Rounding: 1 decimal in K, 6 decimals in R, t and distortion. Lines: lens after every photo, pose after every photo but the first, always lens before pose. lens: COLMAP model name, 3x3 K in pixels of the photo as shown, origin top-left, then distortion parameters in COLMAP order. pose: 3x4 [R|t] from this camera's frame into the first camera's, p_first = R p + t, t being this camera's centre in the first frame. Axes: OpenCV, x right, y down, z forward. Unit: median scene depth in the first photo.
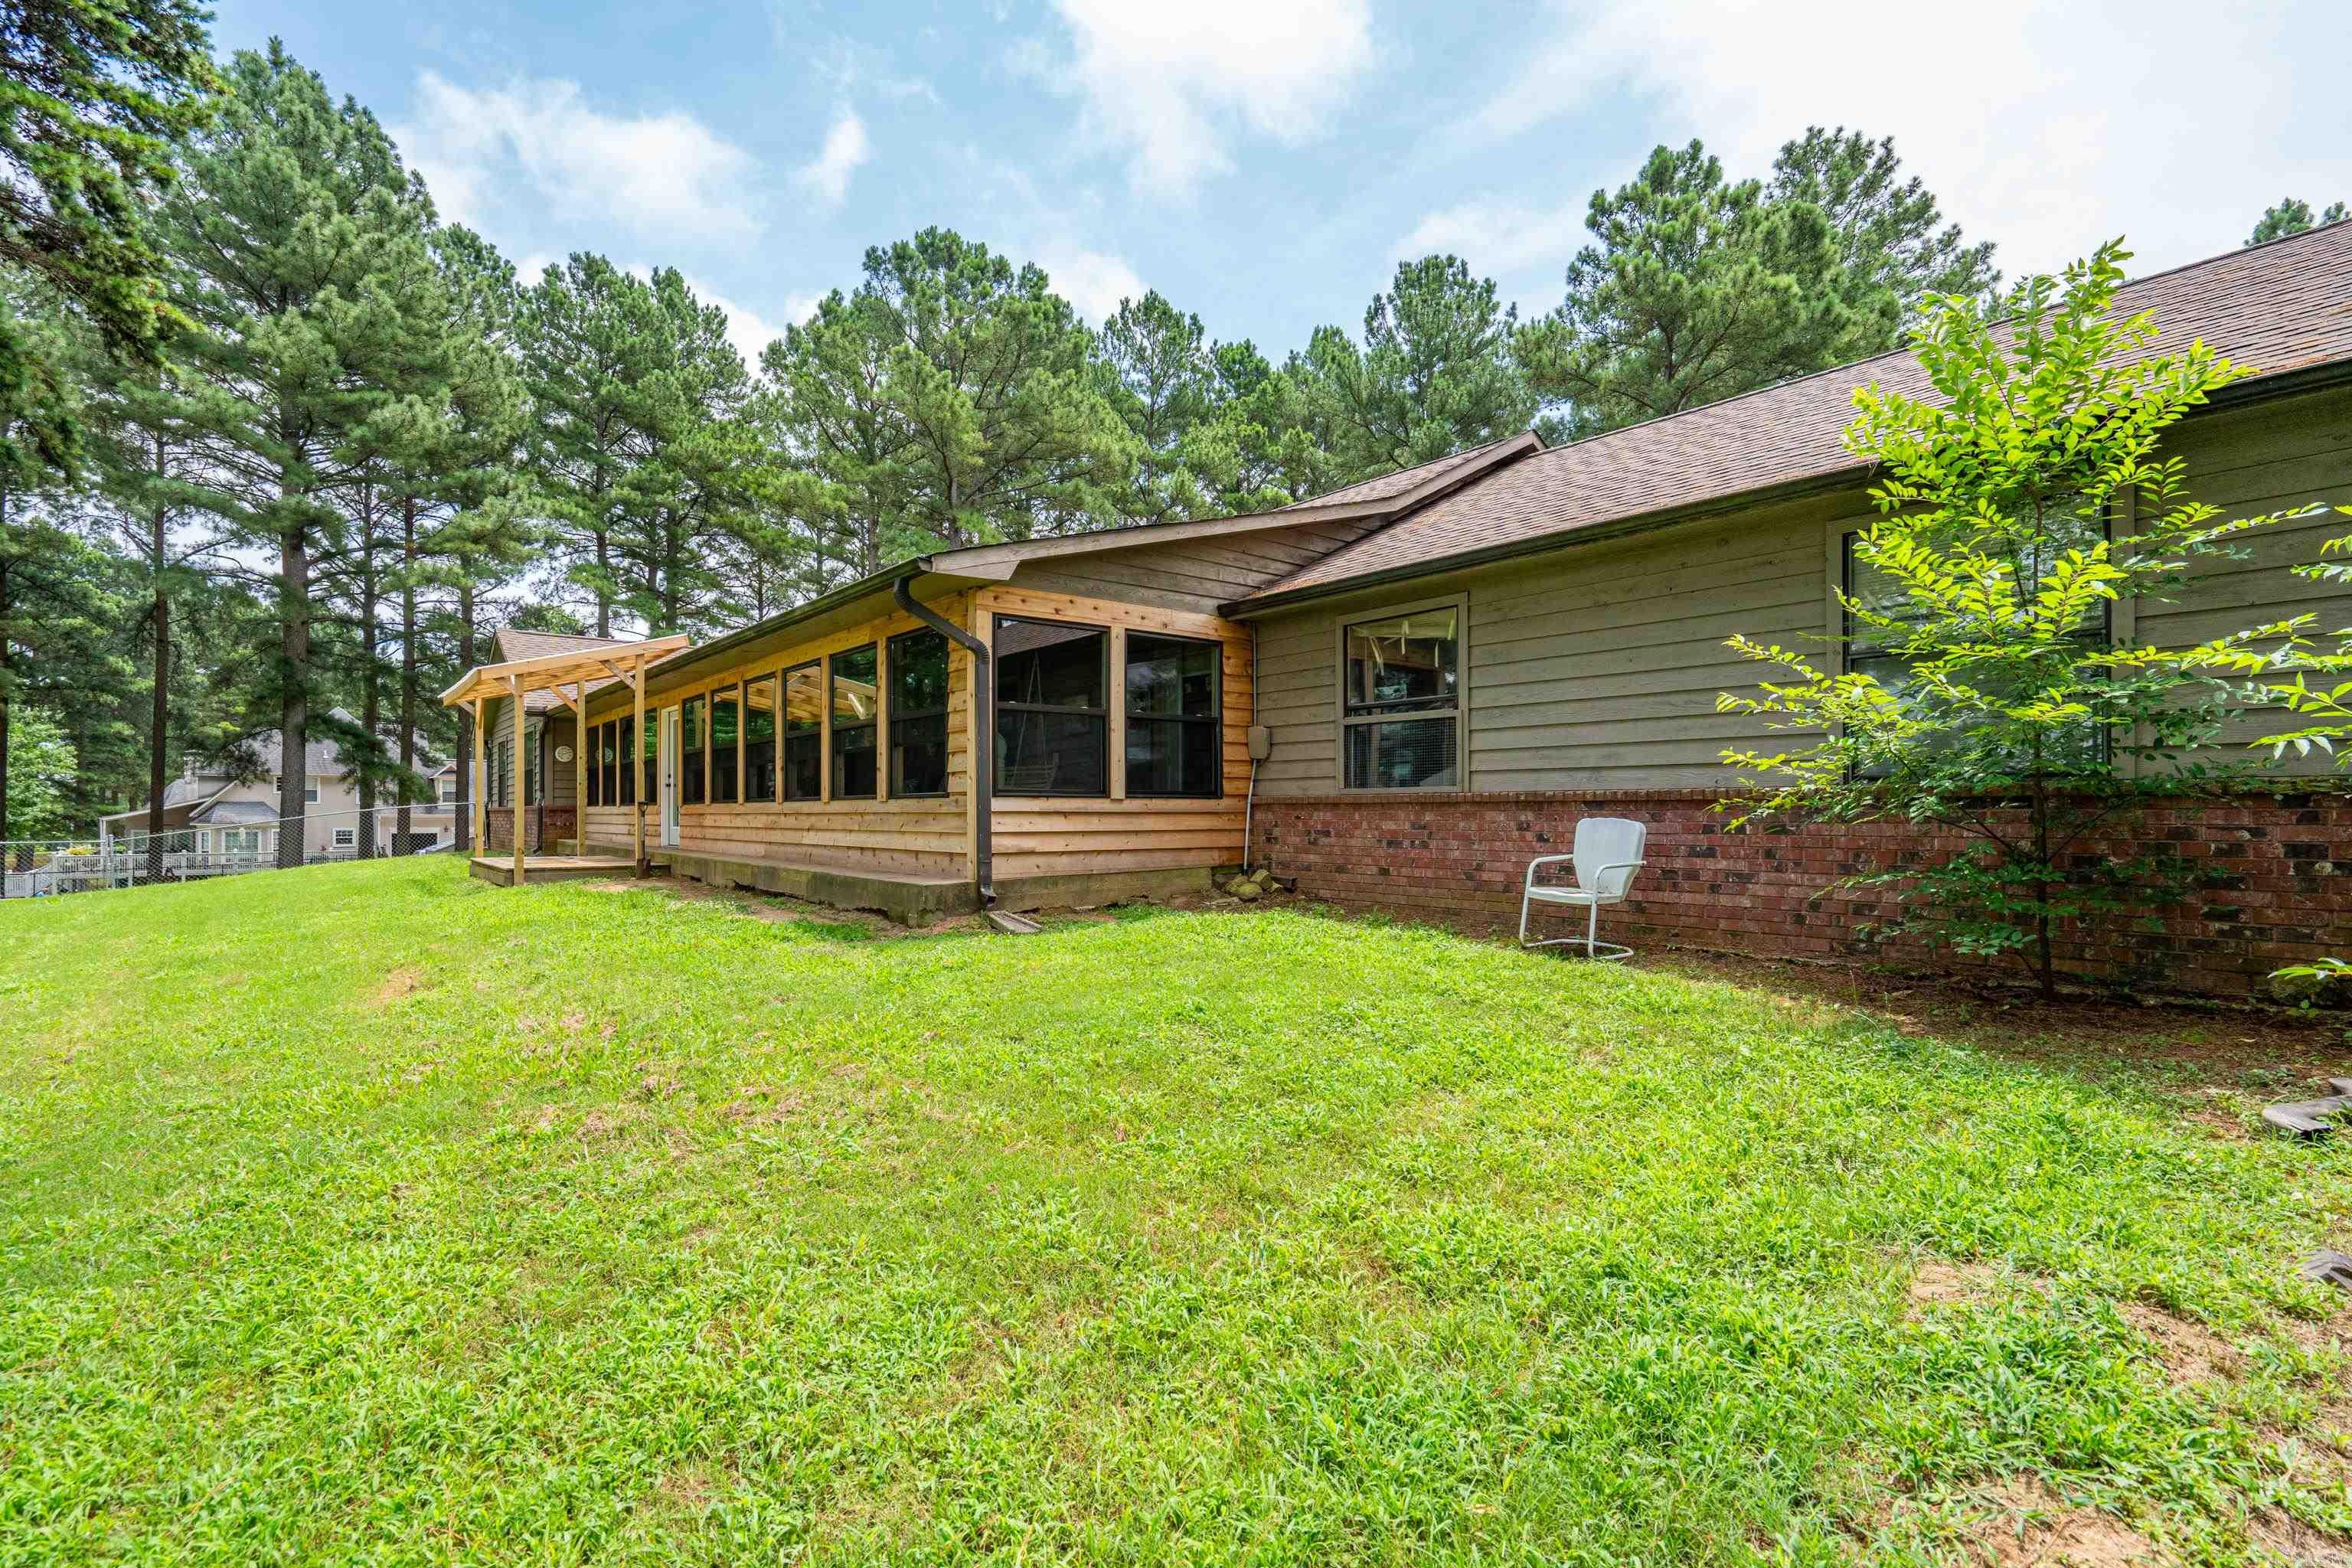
lens RADIAL K [[1057.0, 0, 1169.6], [0, 1057.0, 821.6], [0, 0, 1]] dist [-0.019863, 0.007800]
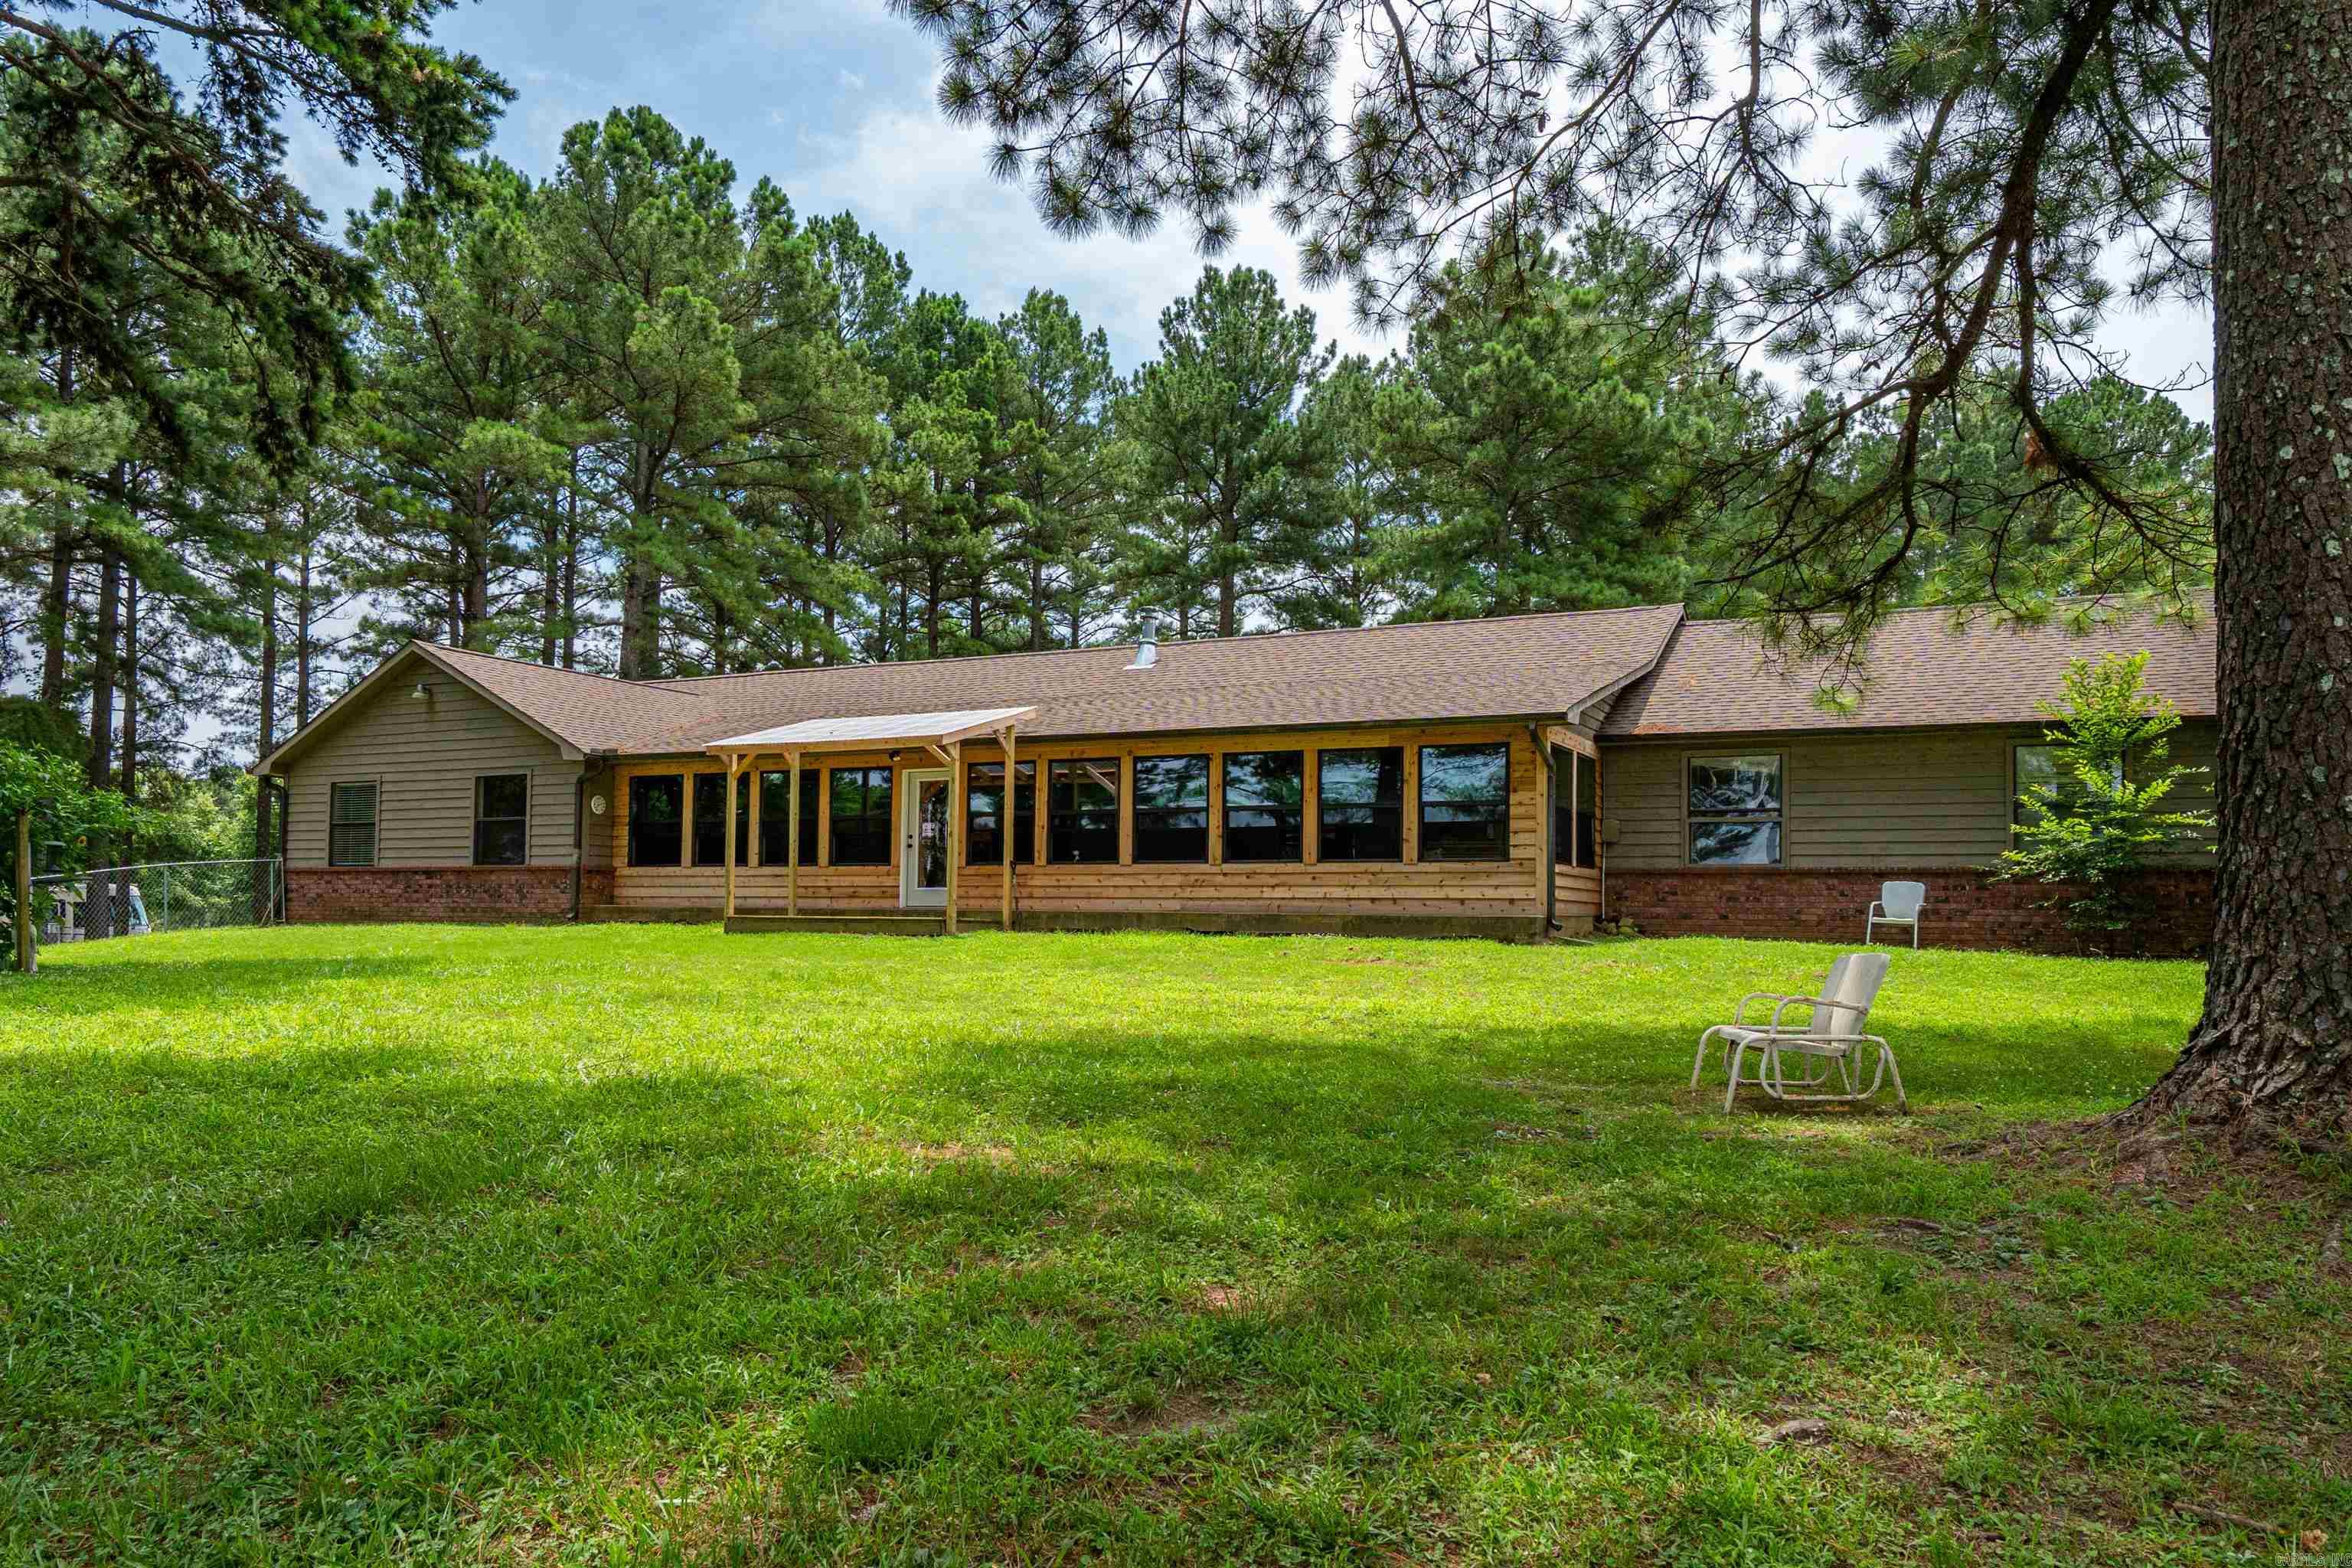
lens RADIAL K [[1653.6, 0, 1182.8], [0, 1653.6, 842.6], [0, 0, 1]] dist [-0.000572, 0.001664]
pose [[0.904202, 0.029444, 0.426089, -0.649504], [-0.007487, 0.998560, -0.053116, 0.030415], [-0.427039, 0.044838, 0.903121, -0.365496]]
